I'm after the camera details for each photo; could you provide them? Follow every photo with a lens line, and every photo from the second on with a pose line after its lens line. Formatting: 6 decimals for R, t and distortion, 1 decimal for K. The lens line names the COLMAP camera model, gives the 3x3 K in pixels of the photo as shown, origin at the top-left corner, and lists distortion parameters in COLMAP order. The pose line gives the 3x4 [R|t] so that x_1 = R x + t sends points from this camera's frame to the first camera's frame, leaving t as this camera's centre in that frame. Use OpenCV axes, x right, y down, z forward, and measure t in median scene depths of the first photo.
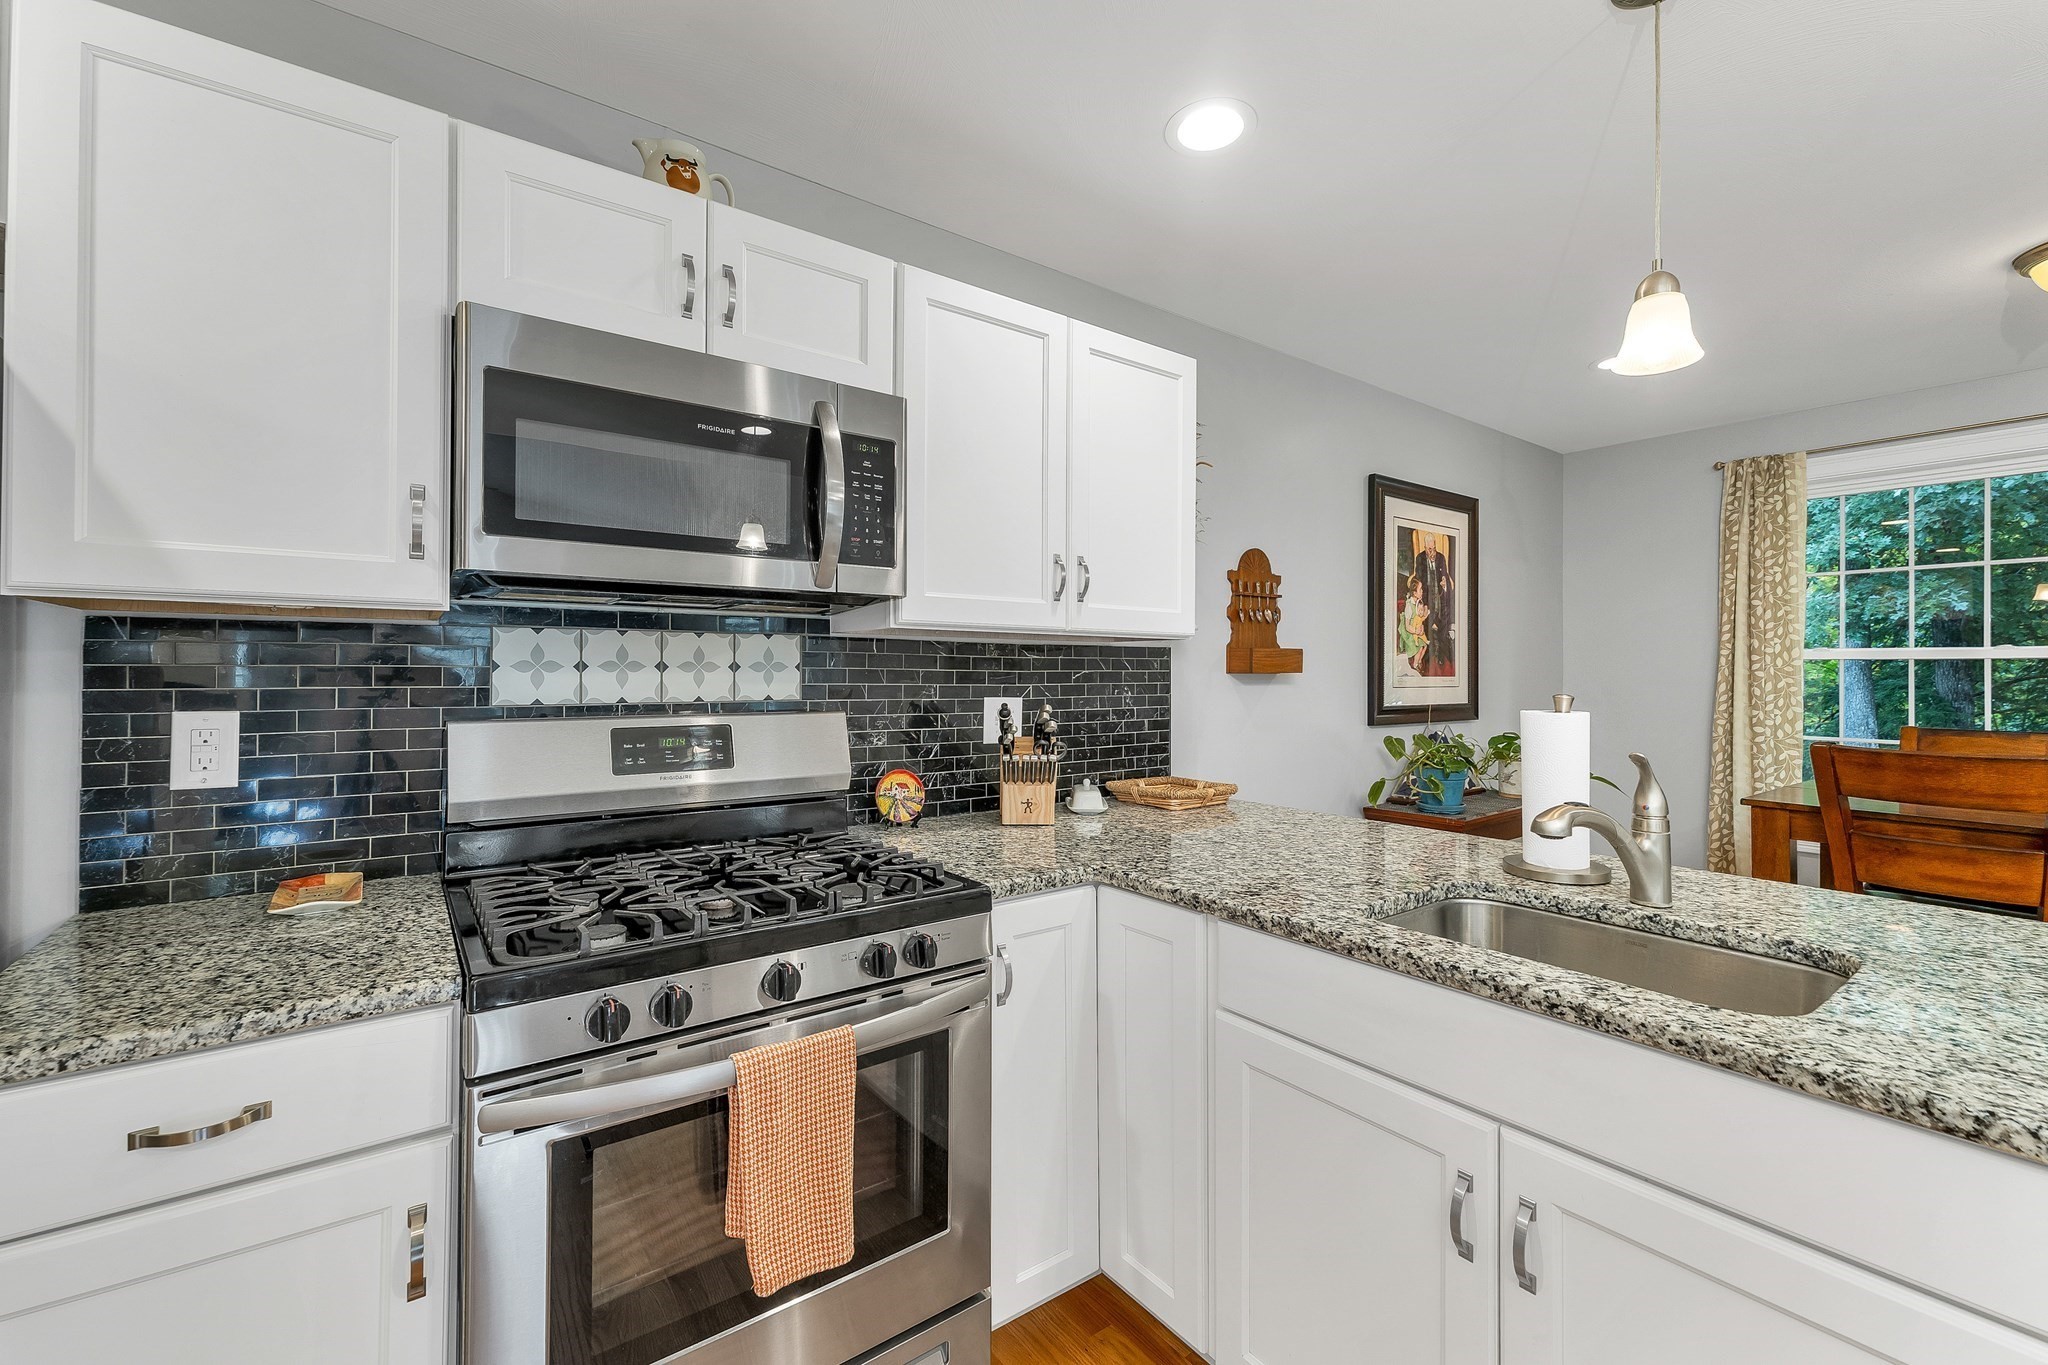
lens RADIAL K [[852.8, 0, 1016.6], [0, 852.8, 673.3], [0, 0, 1]] dist [0.001403, 0.000557]
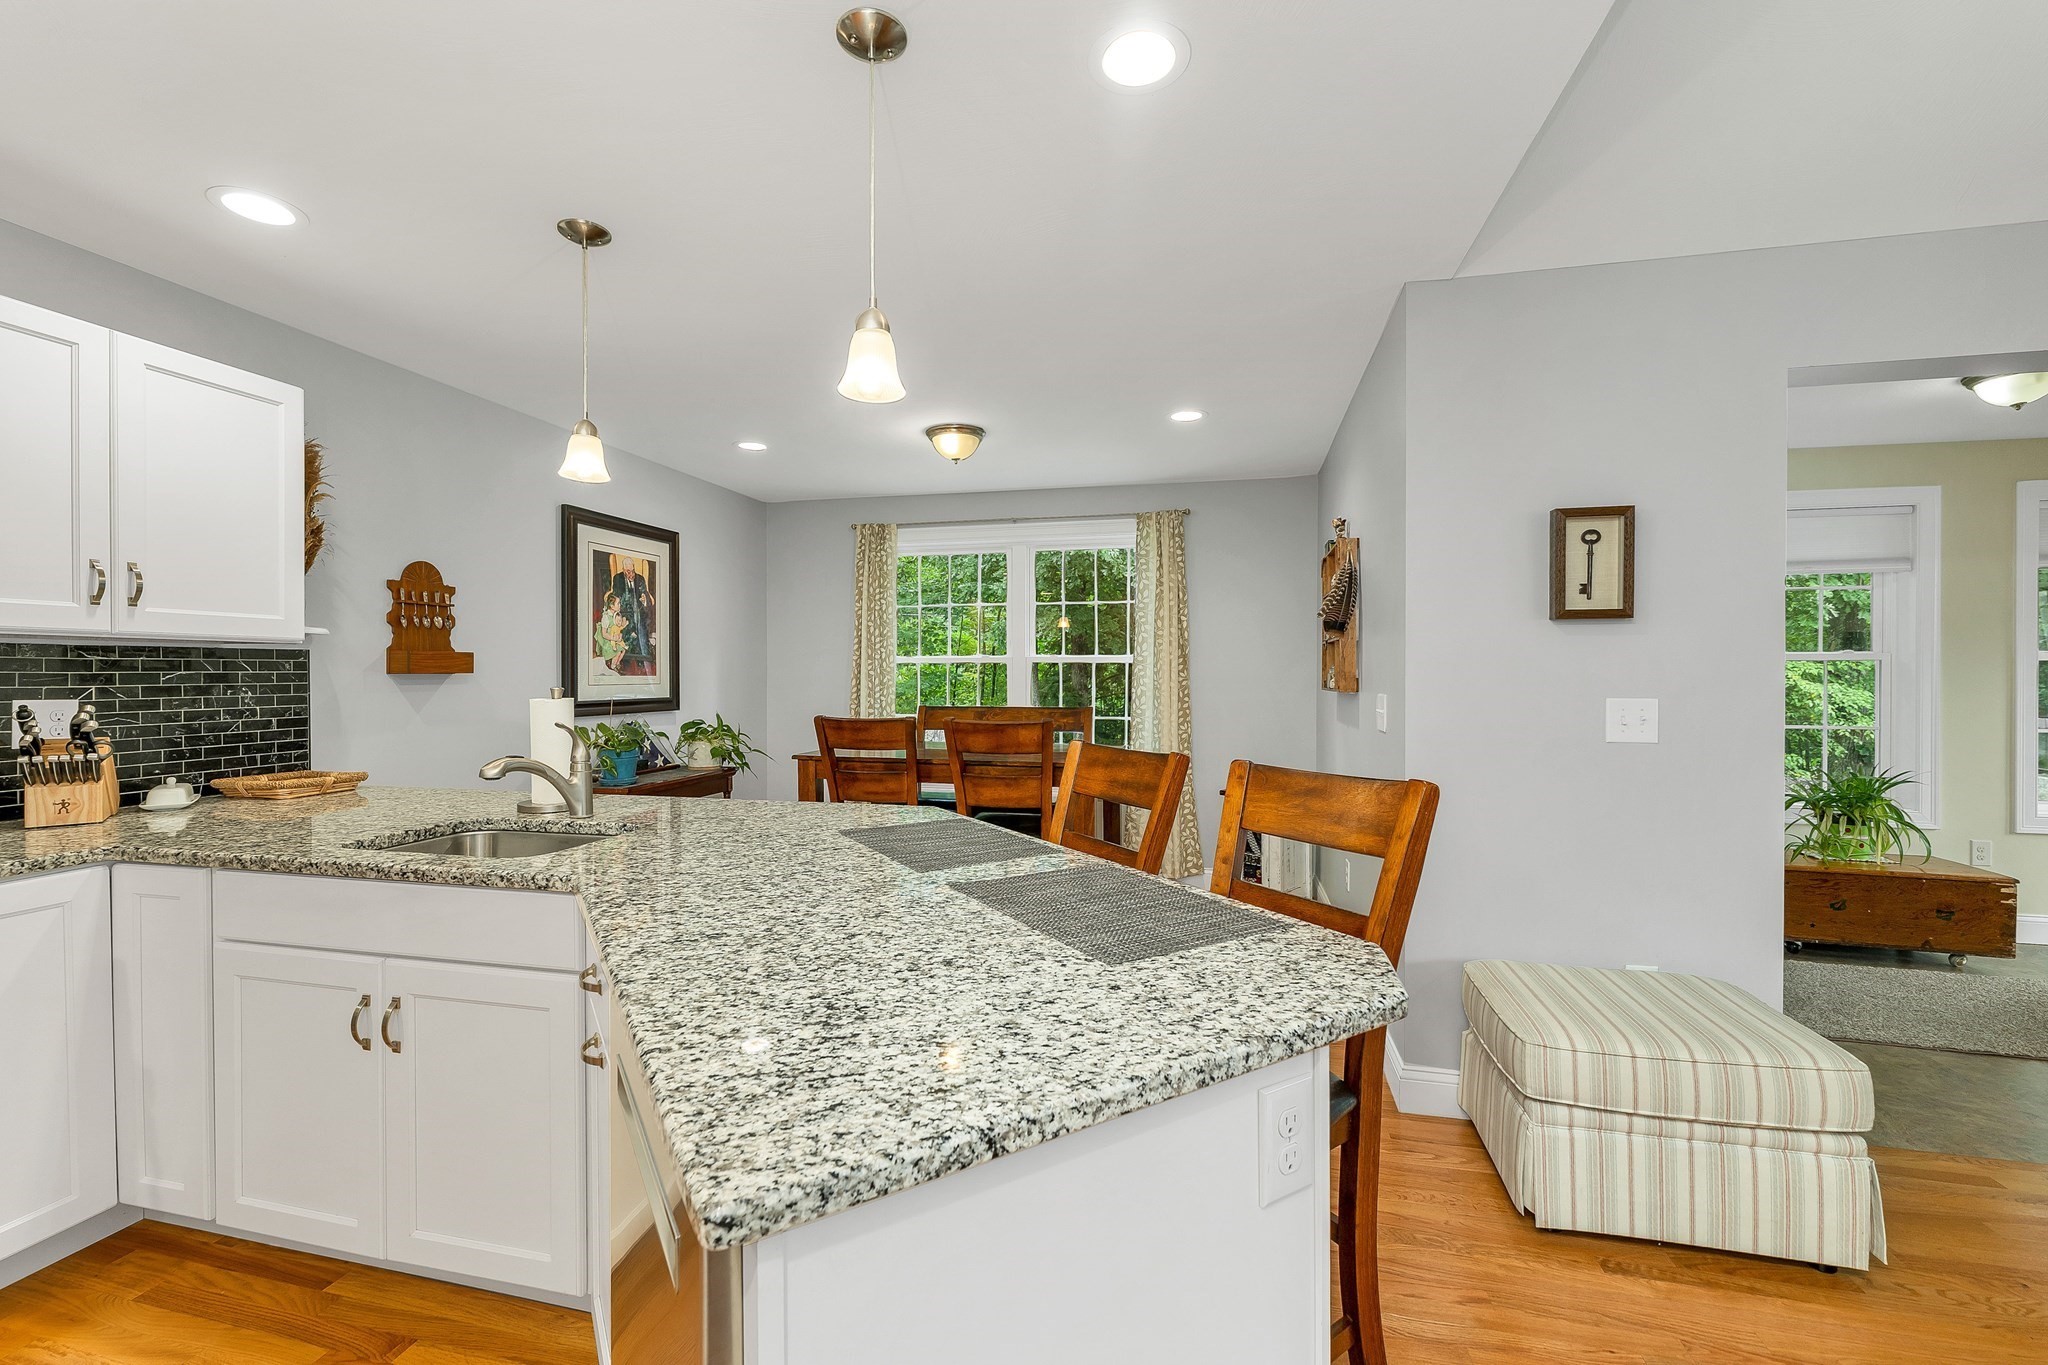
lens RADIAL K [[842.5, 0, 1024.0], [0, 842.5, 682.5], [0, 0, 1]] dist [-0.002584, 0.000777]
pose [[0.762321, -0.010599, 0.647112, 0.188439], [0.003605, 0.999920, 0.012131, 0.001059], [-0.647189, -0.006915, 0.762298, -0.387834]]
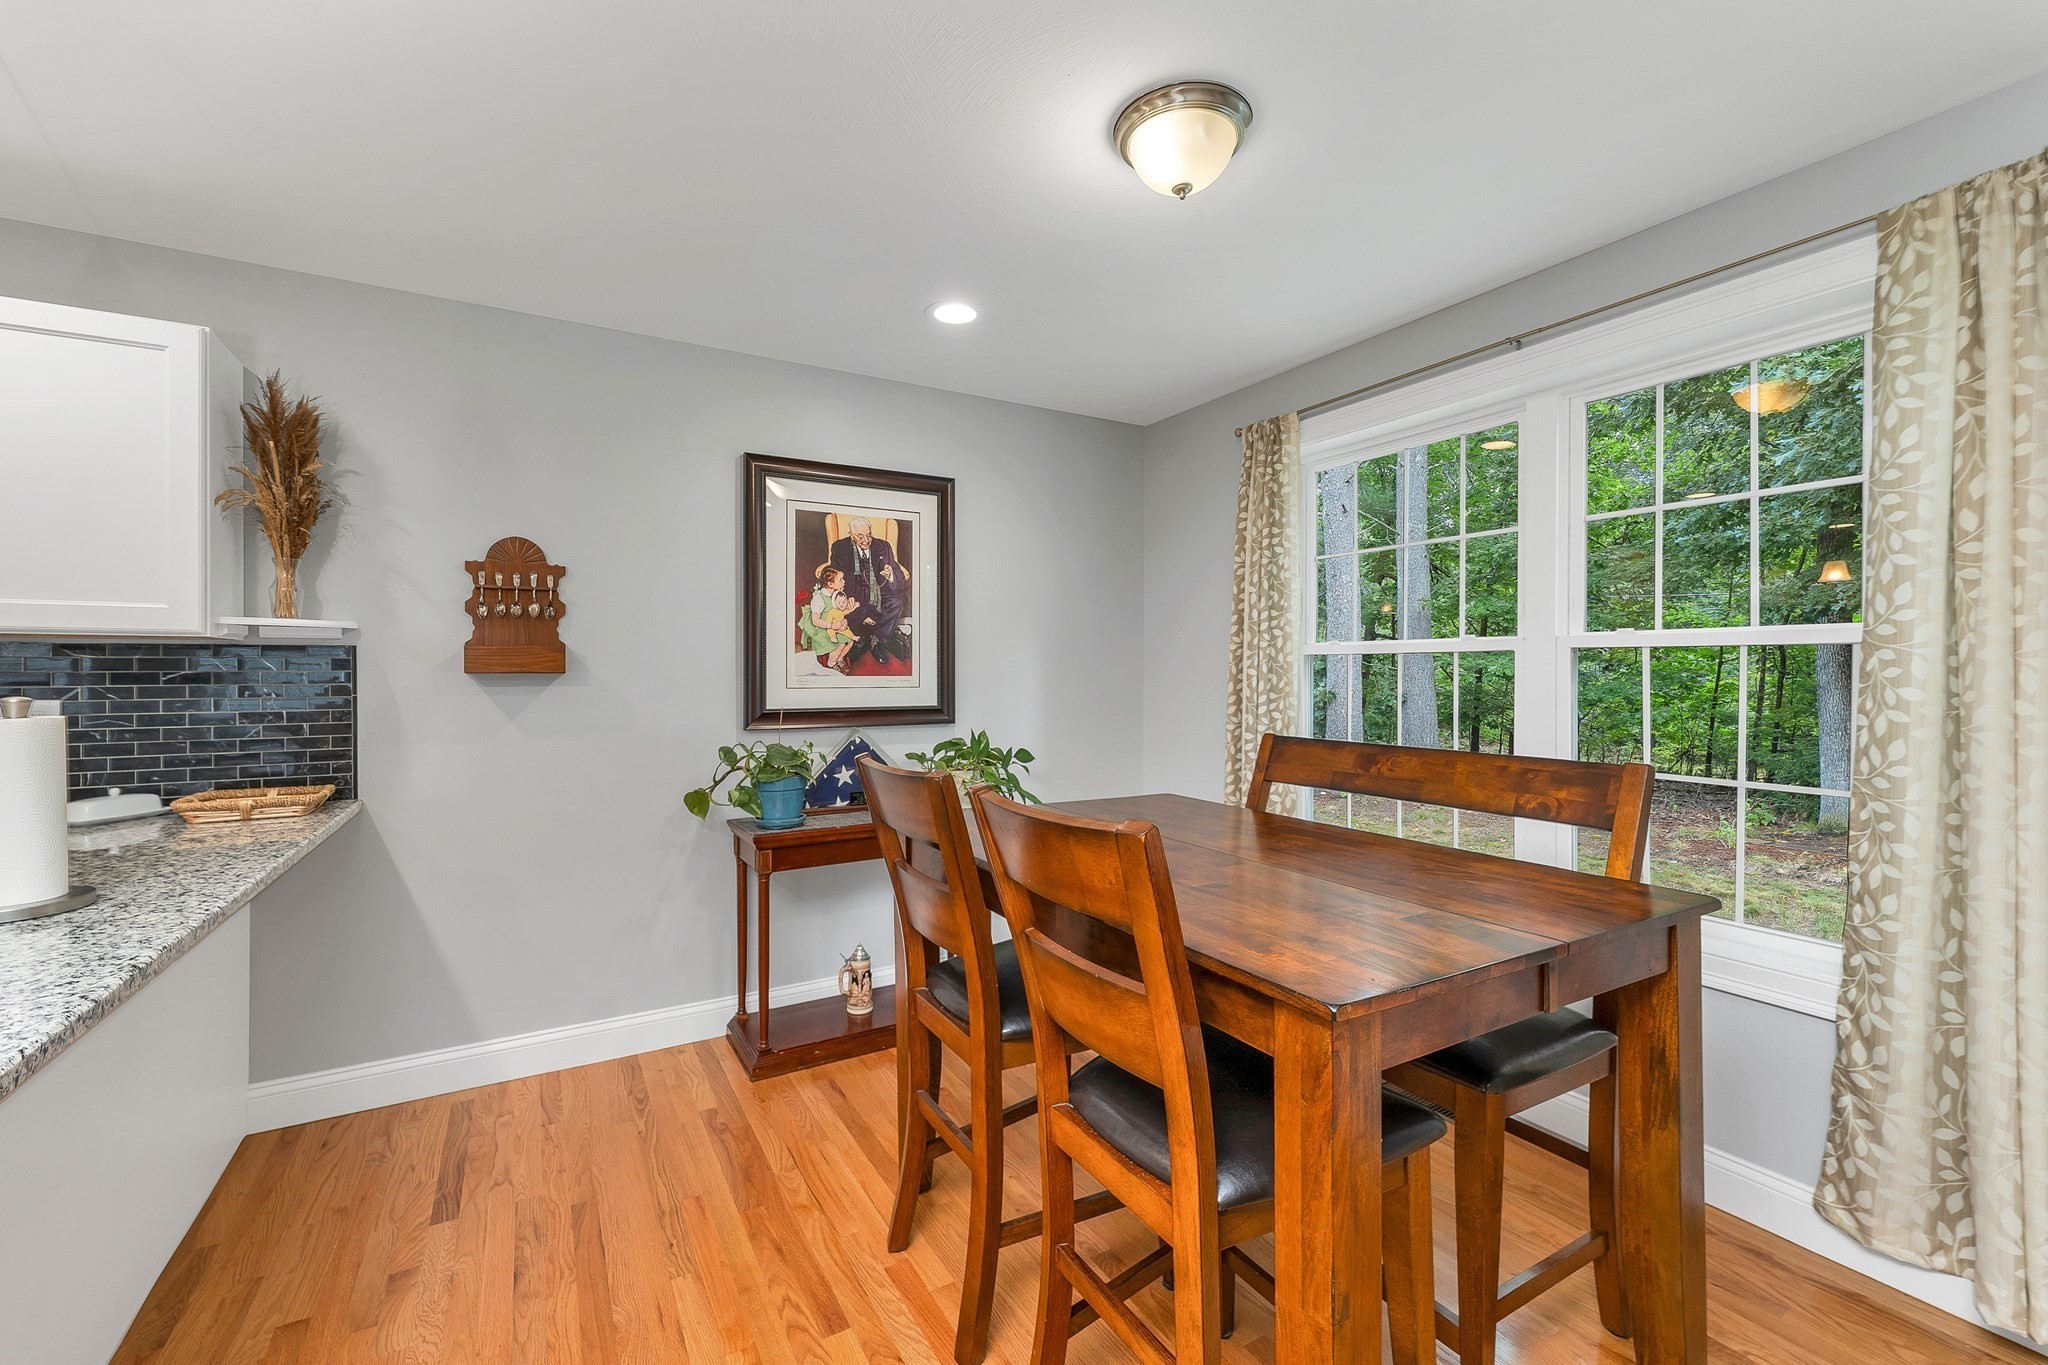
lens RADIAL K [[852.8, 0, 1016.6], [0, 852.8, 673.3], [0, 0, 1]] dist [0.001403, 0.000557]
pose [[0.993848, -0.004083, -0.110675, 1.035946], [0.003830, 0.999990, -0.002490, 0.005021], [0.110684, 0.002051, 0.993854, 0.166865]]
